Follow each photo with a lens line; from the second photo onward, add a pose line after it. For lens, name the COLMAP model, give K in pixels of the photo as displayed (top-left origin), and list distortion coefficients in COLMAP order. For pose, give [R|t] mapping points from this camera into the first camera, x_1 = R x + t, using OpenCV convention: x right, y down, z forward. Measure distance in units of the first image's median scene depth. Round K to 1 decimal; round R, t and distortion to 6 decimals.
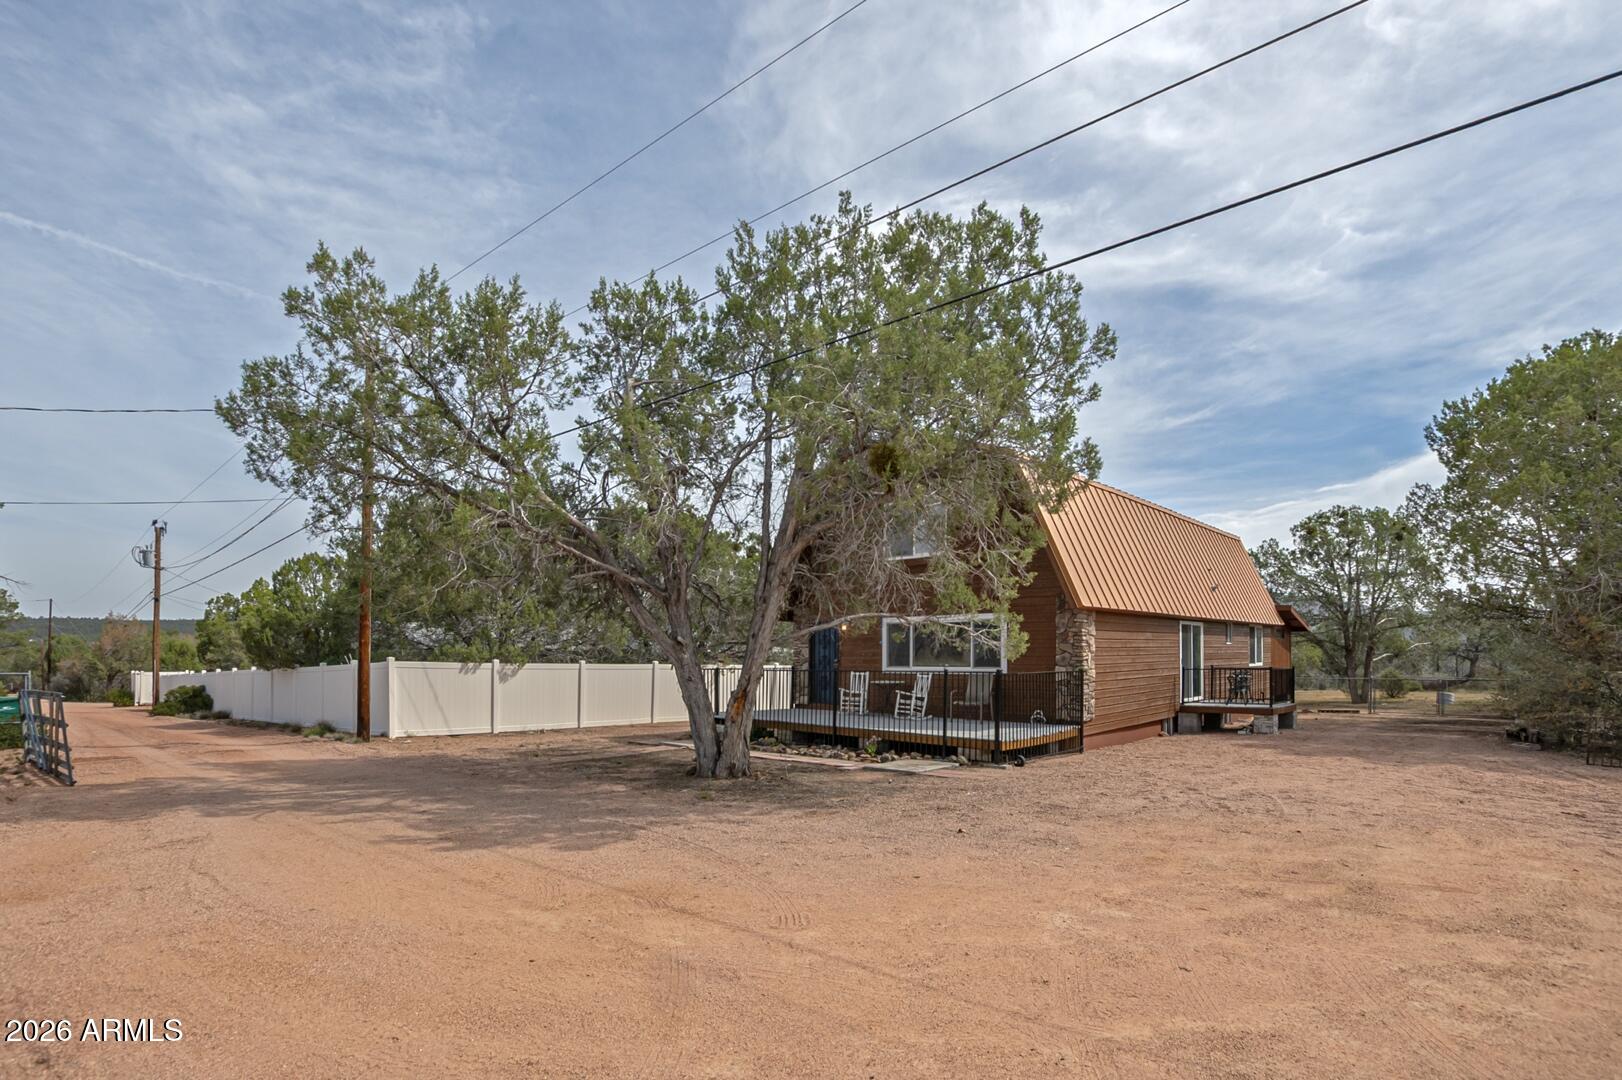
lens RADIAL K [[800.0, 0, 809.1], [0, 800.0, 552.2], [0, 0, 1]] dist [-0.003537, -0.000491]
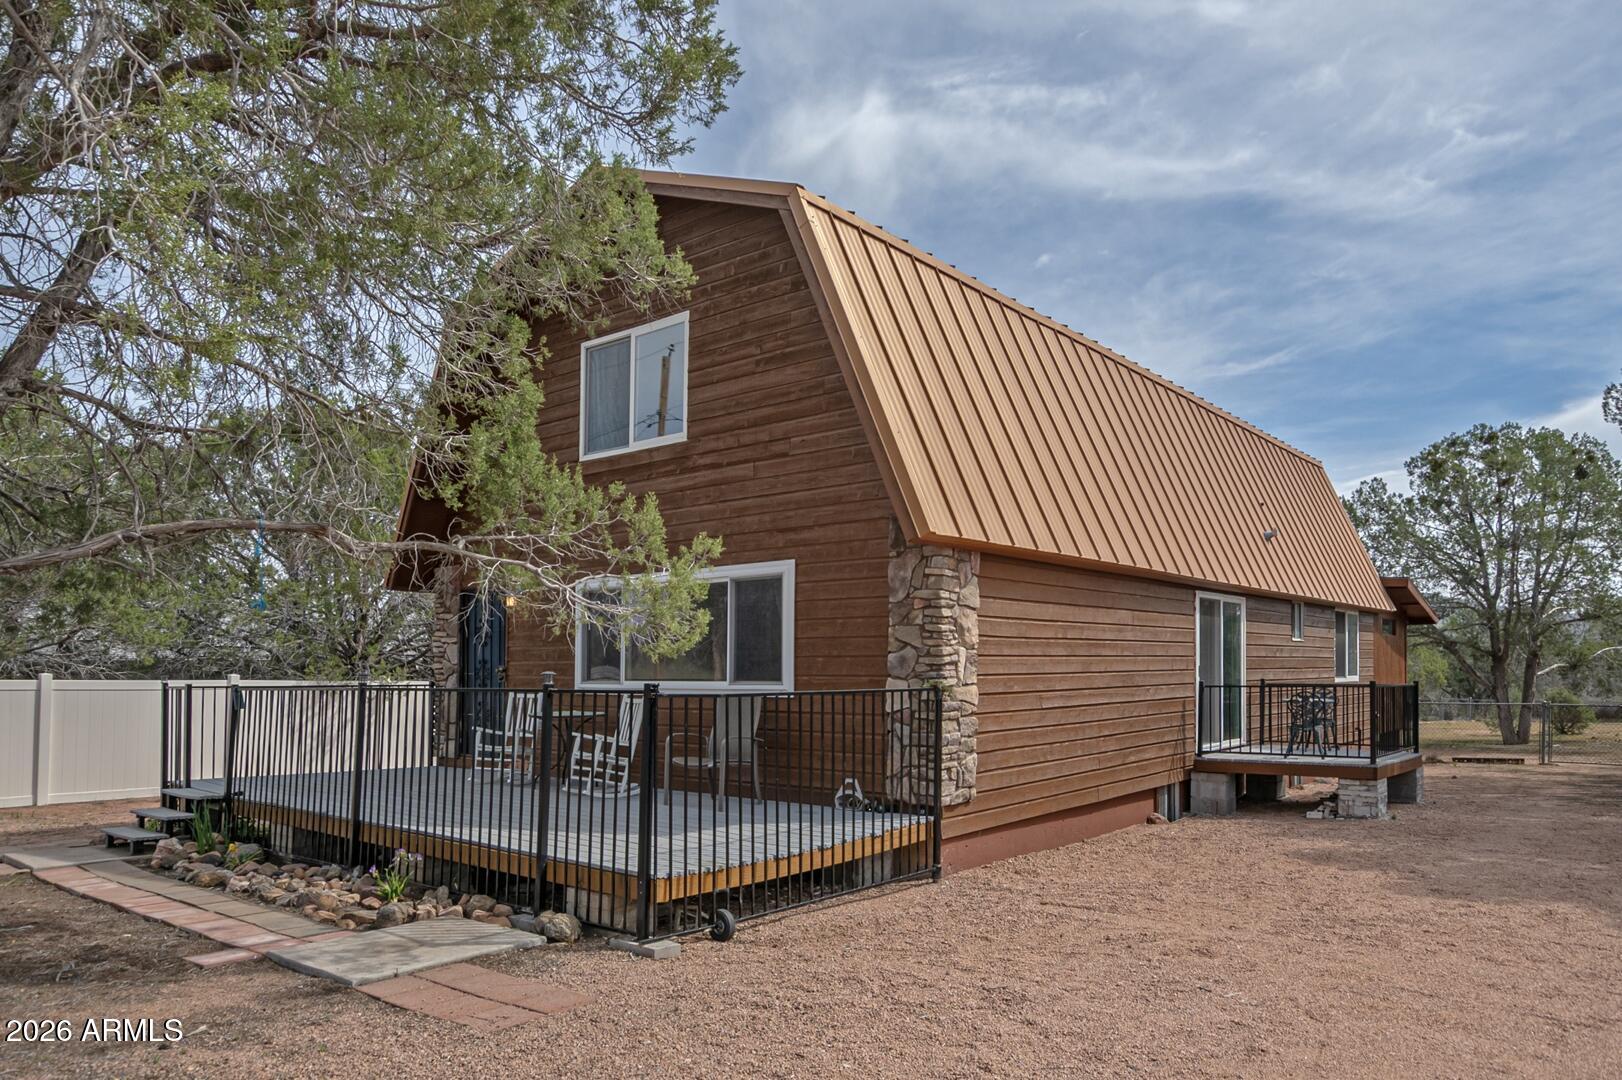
lens RADIAL K [[1049.8, 0, 811.0], [0, 1049.8, 540.0], [0, 0, 1]] dist [0.005263, 0.004123]
pose [[0.999461, 0.003294, 0.032661, 0.194276], [-0.003382, 0.999991, 0.002639, 0.051592], [-0.032652, -0.002748, 0.999463, 0.335997]]
